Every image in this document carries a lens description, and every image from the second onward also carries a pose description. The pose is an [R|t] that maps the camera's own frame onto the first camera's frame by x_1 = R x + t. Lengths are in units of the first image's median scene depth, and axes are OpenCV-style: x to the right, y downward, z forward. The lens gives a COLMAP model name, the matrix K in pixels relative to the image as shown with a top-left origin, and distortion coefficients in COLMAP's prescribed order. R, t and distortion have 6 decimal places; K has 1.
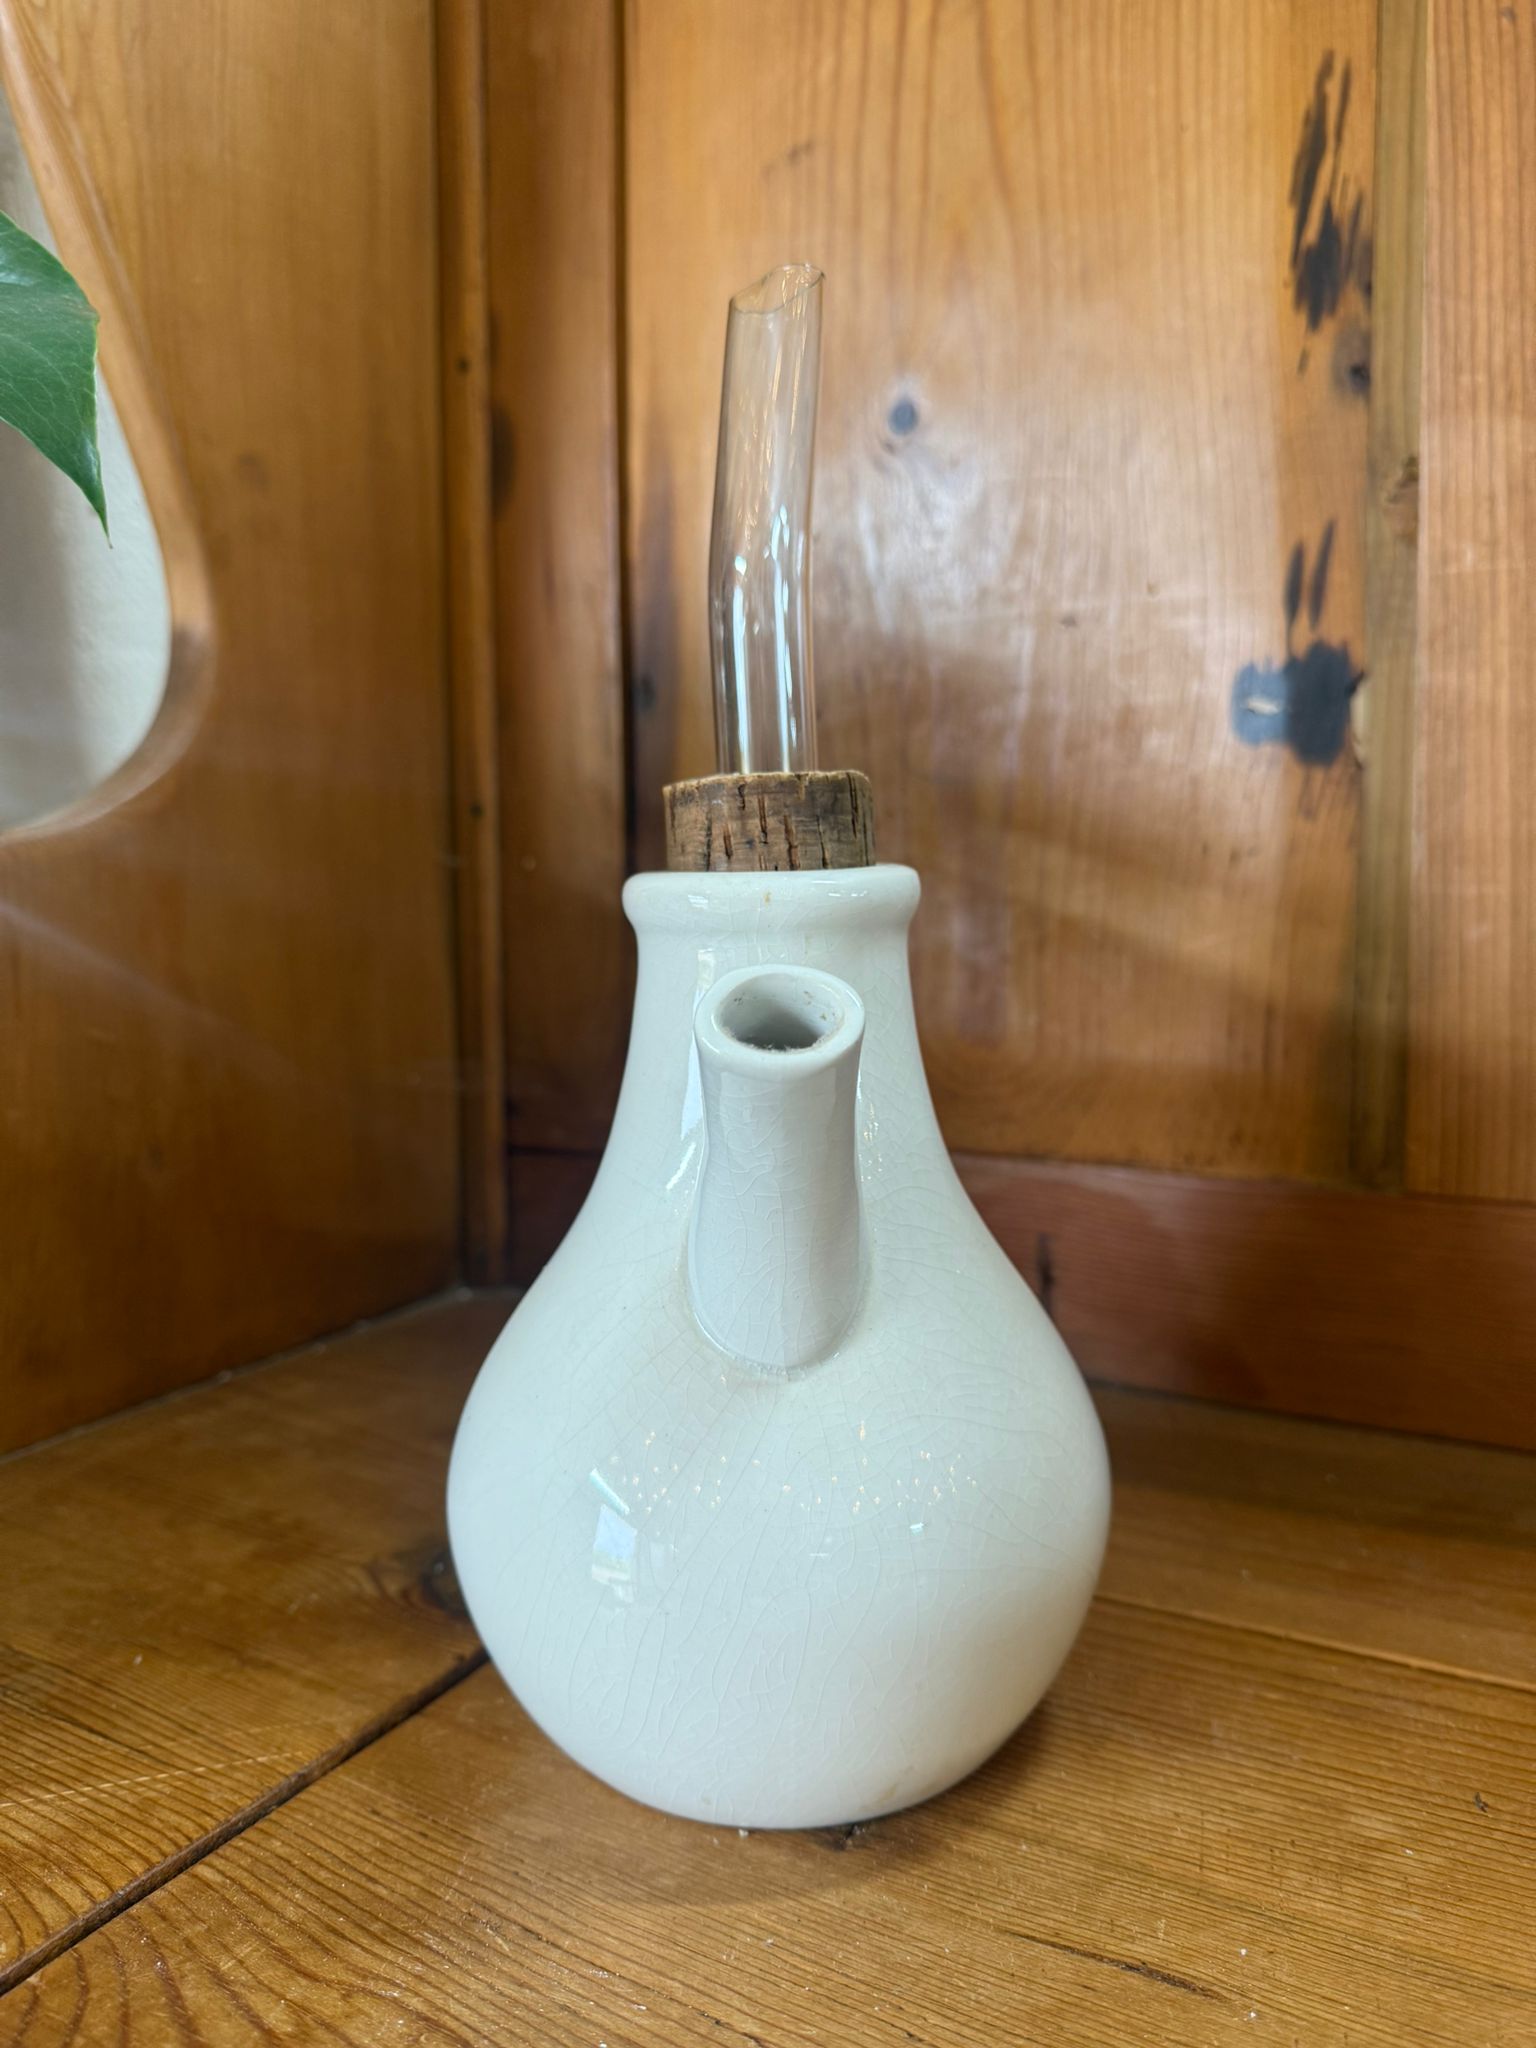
lens RADIAL K [[1520.3, 0, 768.0], [0, 1520.3, 1024.0], [0, 0, 1]] dist [-0.017883, -0.000910]
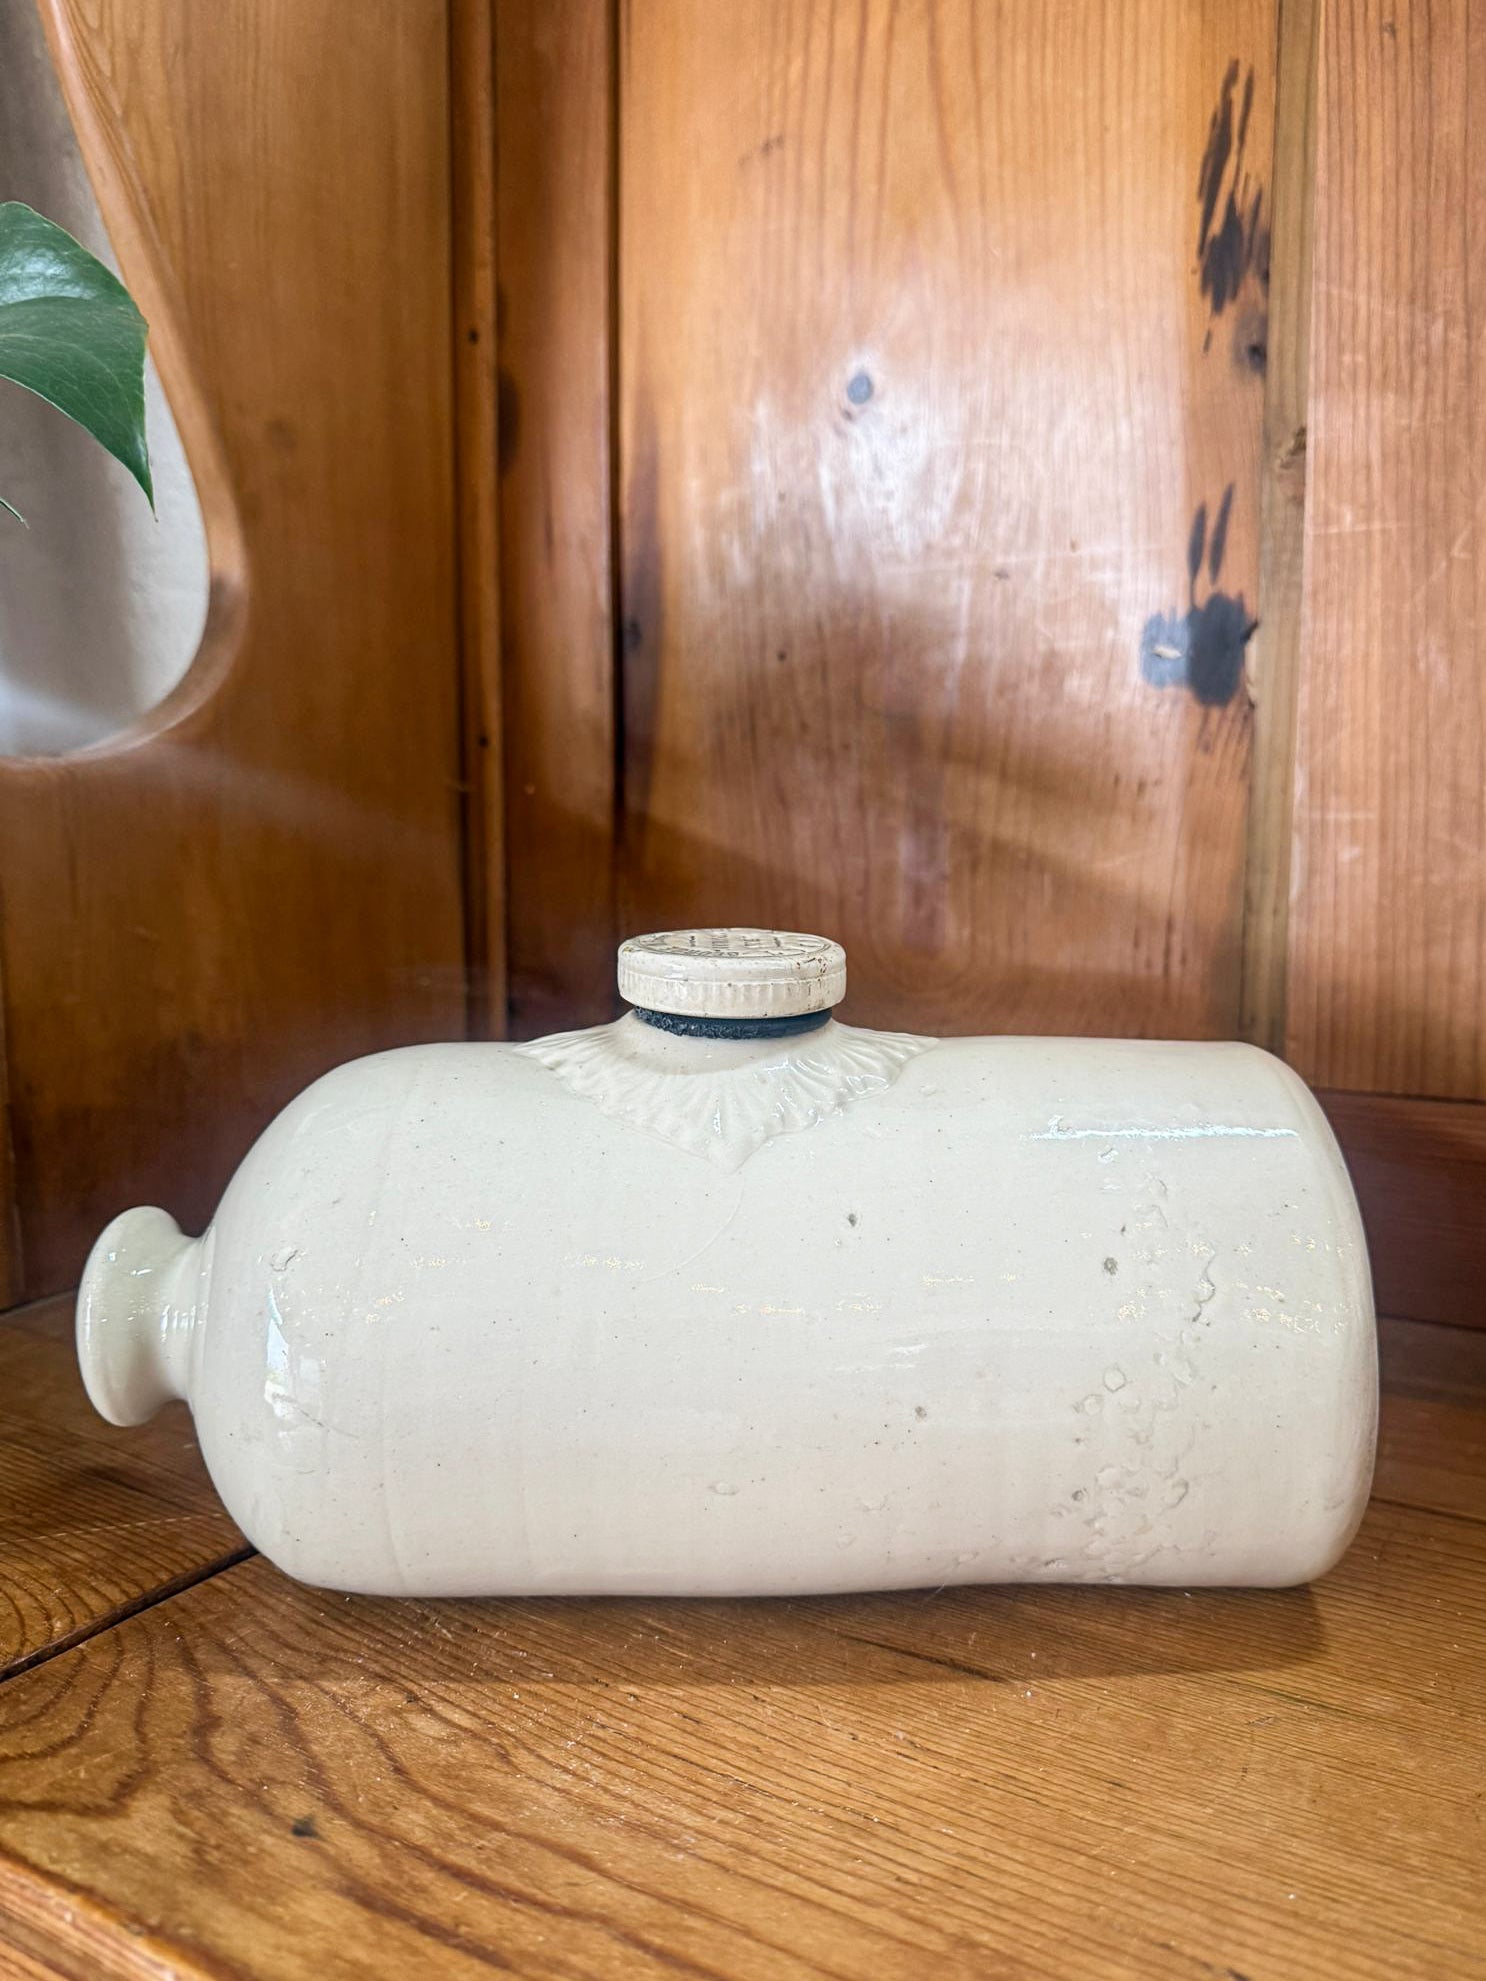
lens RADIAL K [[1505.0, 0, 756.6], [0, 1505.0, 994.1], [0, 0, 1]] dist [-0.006310, -0.010521]
pose [[0.999301, 0.013322, -0.034941, 0.067286], [-0.012524, 0.999658, 0.022955, 0.022867], [0.035235, -0.022501, 0.999126, -0.132931]]
